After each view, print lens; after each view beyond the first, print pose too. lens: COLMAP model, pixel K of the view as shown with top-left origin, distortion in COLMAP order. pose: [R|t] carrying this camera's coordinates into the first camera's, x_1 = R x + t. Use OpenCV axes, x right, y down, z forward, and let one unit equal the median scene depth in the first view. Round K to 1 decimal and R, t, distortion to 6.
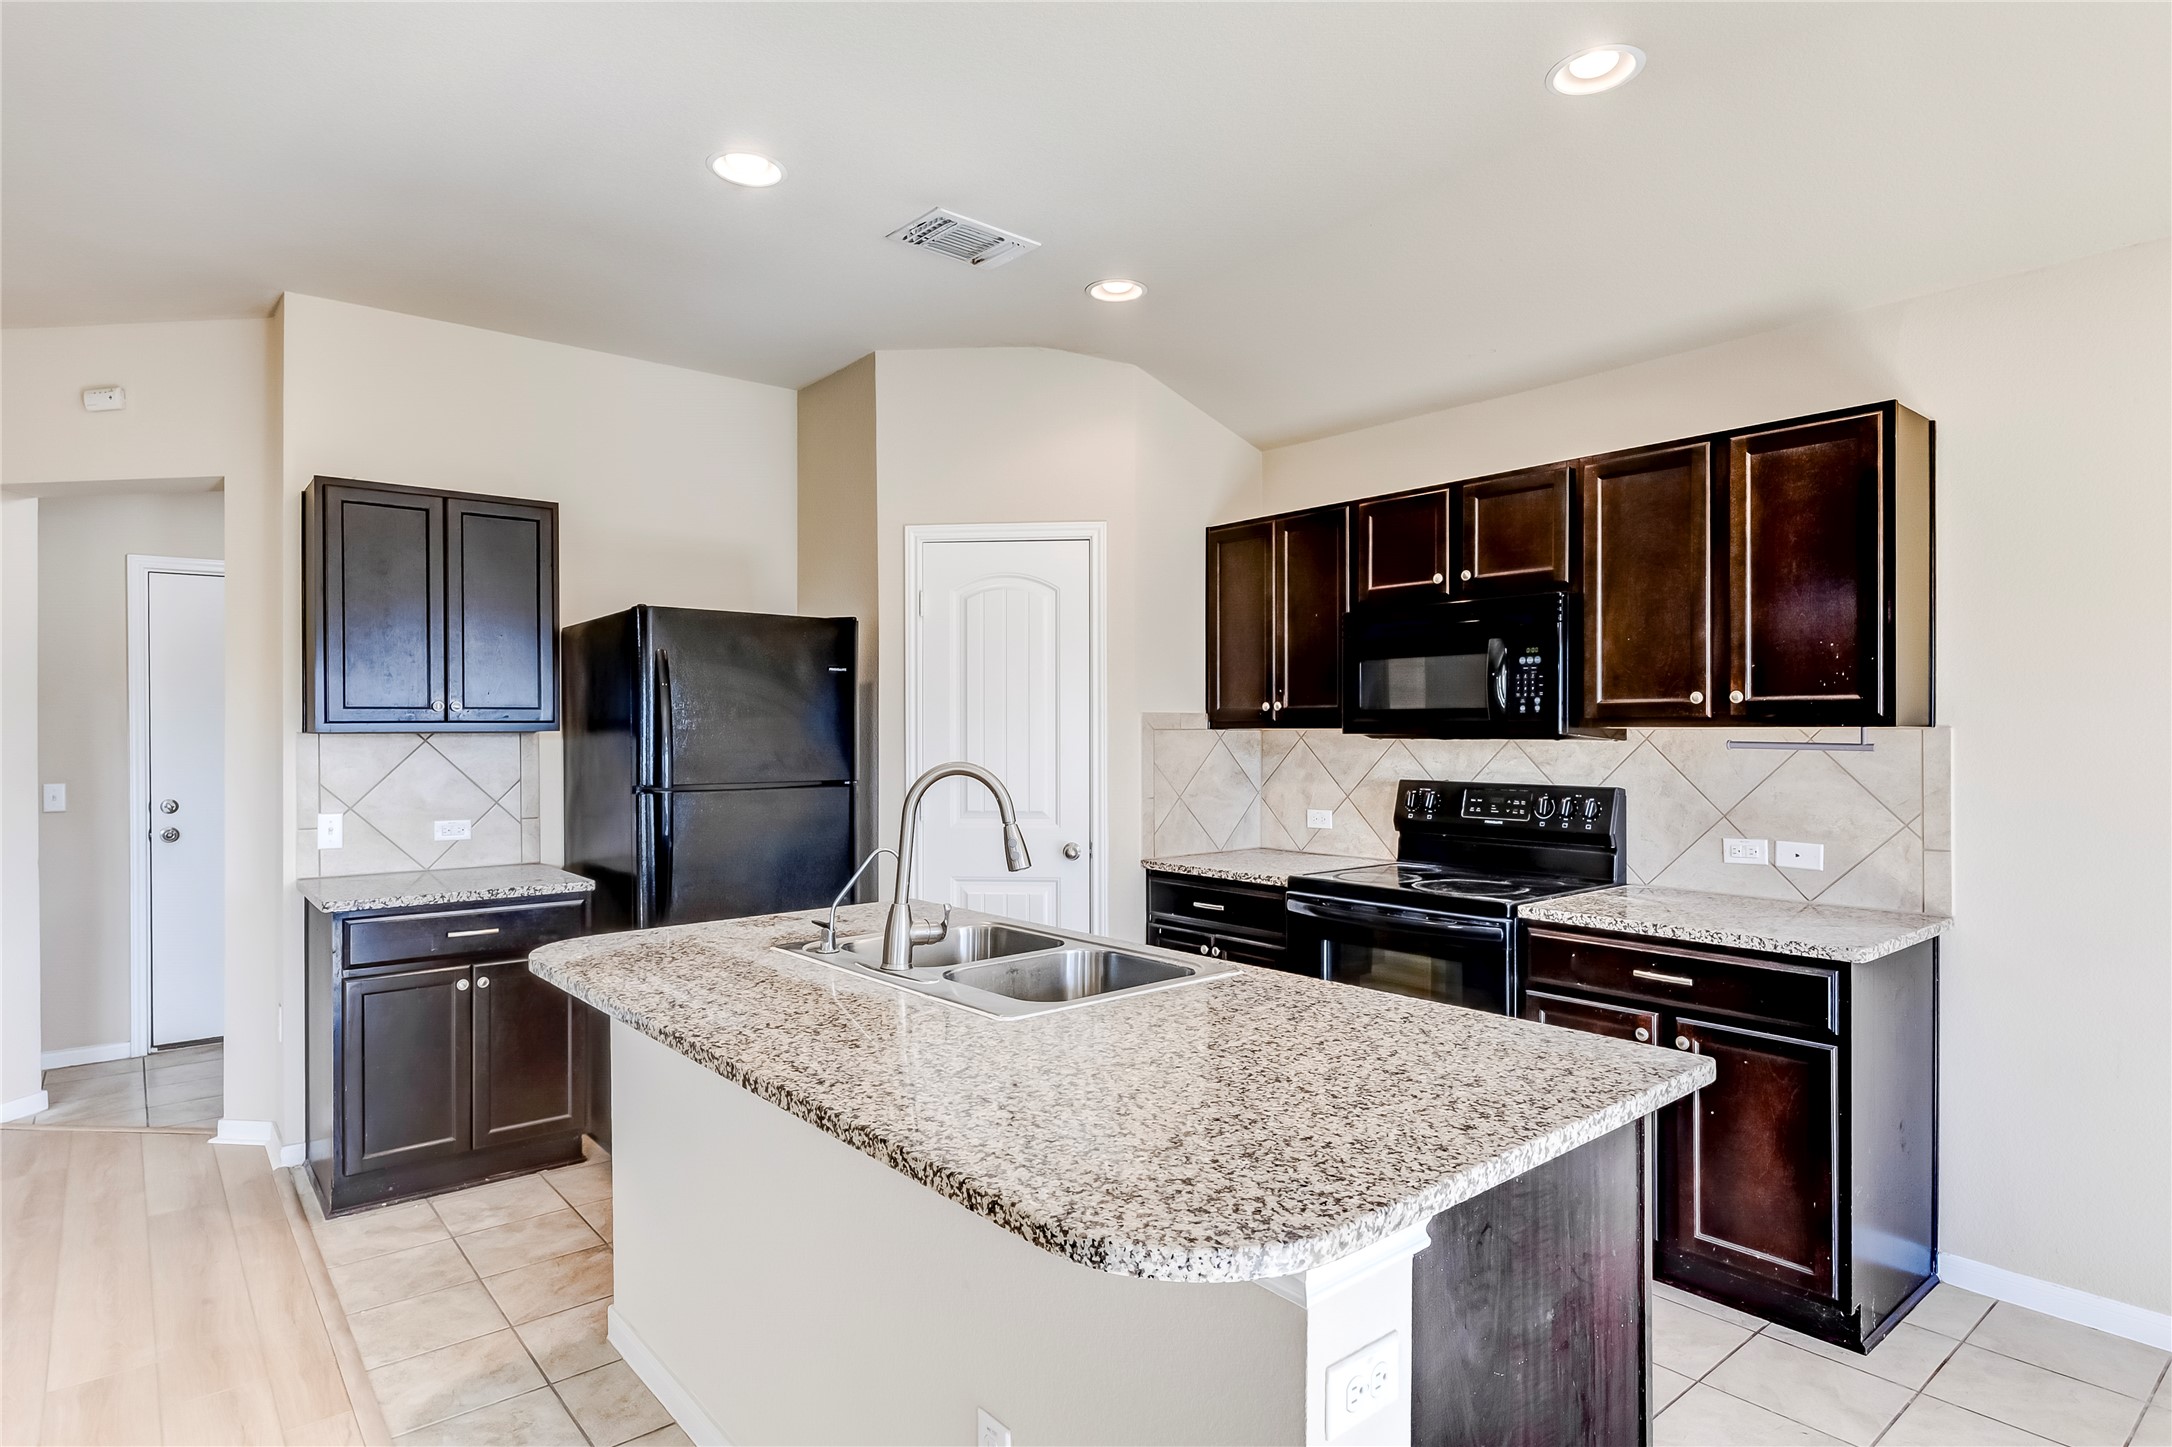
lens RADIAL K [[1175.8, 0, 1080.2], [0, 1175.8, 725.8], [0, 0, 1]] dist [0.001980, 0.000657]
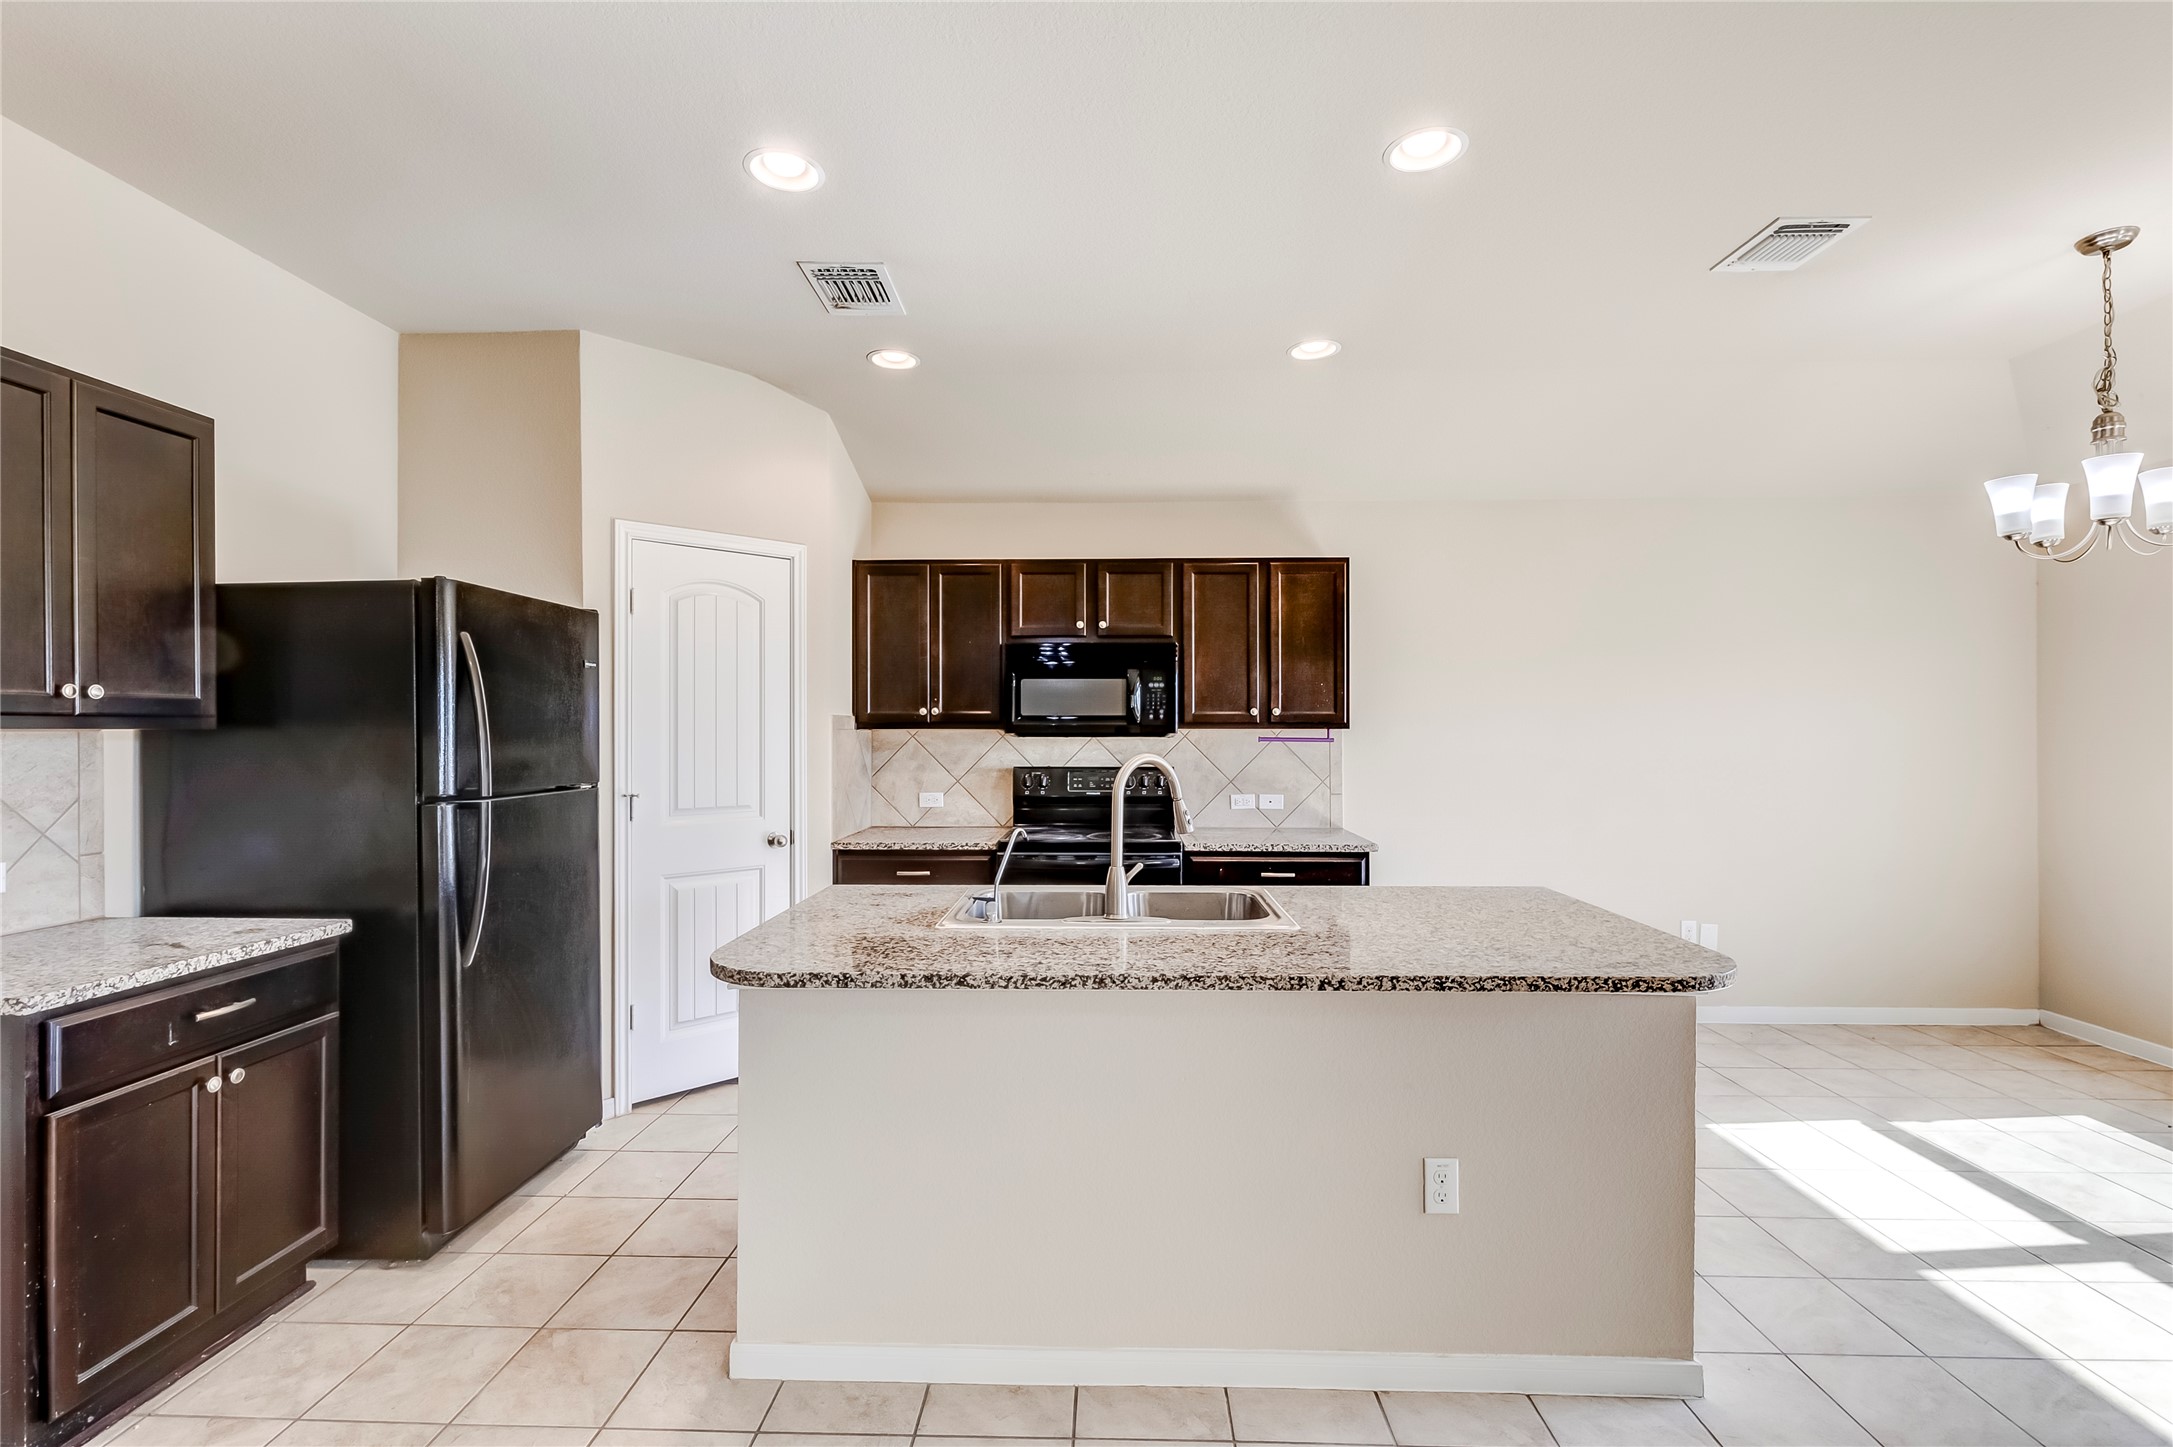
lens RADIAL K [[982.3, 0, 1088.4], [0, 982.3, 726.7], [0, 0, 1]] dist [0.002165, -0.000149]
pose [[0.663411, 0.005233, 0.748237, -0.587303], [-0.004471, 0.999985, -0.003029, 0.002674], [-0.748242, -0.001336, 0.663425, 0.197887]]
